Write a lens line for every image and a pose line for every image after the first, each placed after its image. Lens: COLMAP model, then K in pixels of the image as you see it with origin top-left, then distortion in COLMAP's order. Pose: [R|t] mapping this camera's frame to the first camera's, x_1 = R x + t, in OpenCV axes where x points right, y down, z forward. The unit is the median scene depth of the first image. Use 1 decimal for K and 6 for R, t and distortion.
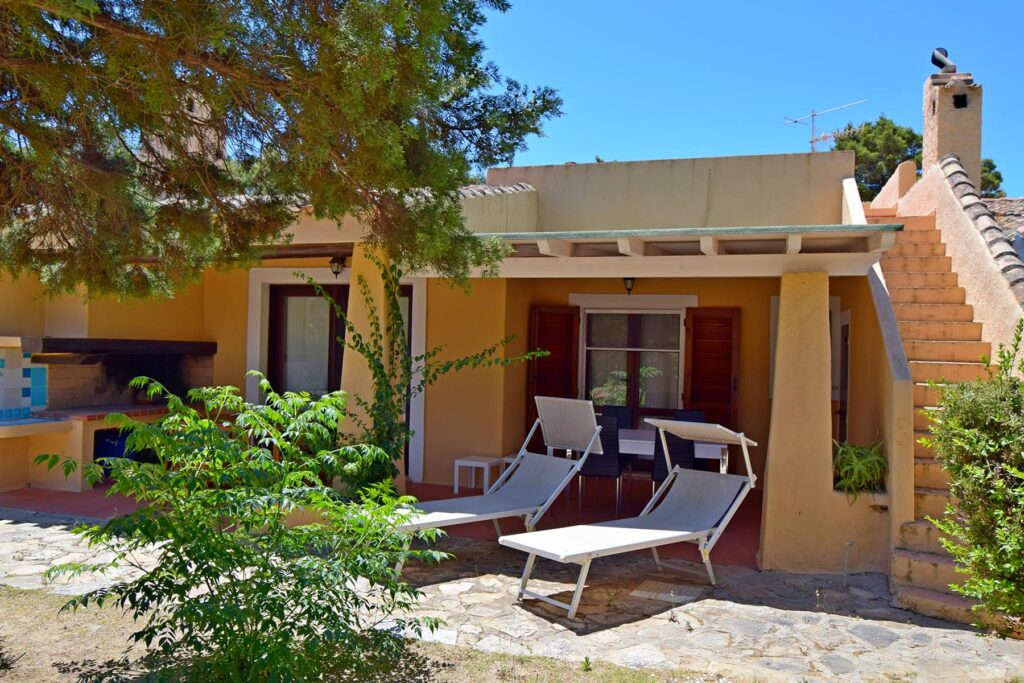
lens RADIAL K [[789.7, 0, 510.0], [0, 789.7, 348.2], [0, 0, 1]] dist [-0.011825, 0.000588]
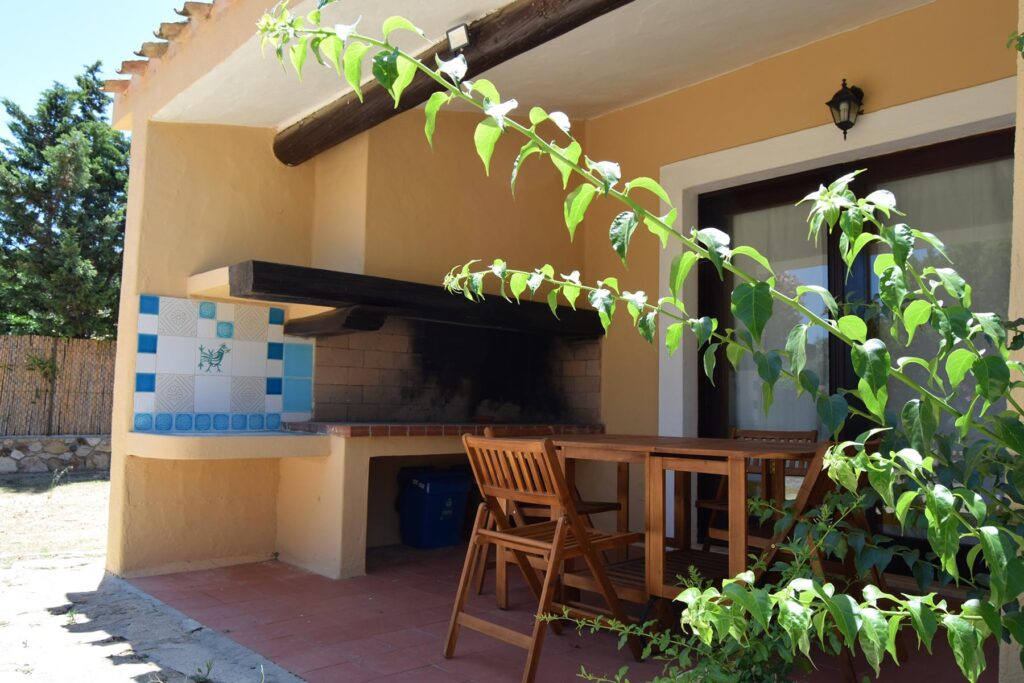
lens RADIAL K [[789.7, 0, 510.0], [0, 789.7, 348.2], [0, 0, 1]] dist [-0.011825, 0.000588]
pose [[0.864837, -0.047371, -0.499813, -0.189160], [0.002574, 0.995944, -0.089940, 0.079965], [0.502046, 0.076497, 0.861451, 0.598746]]
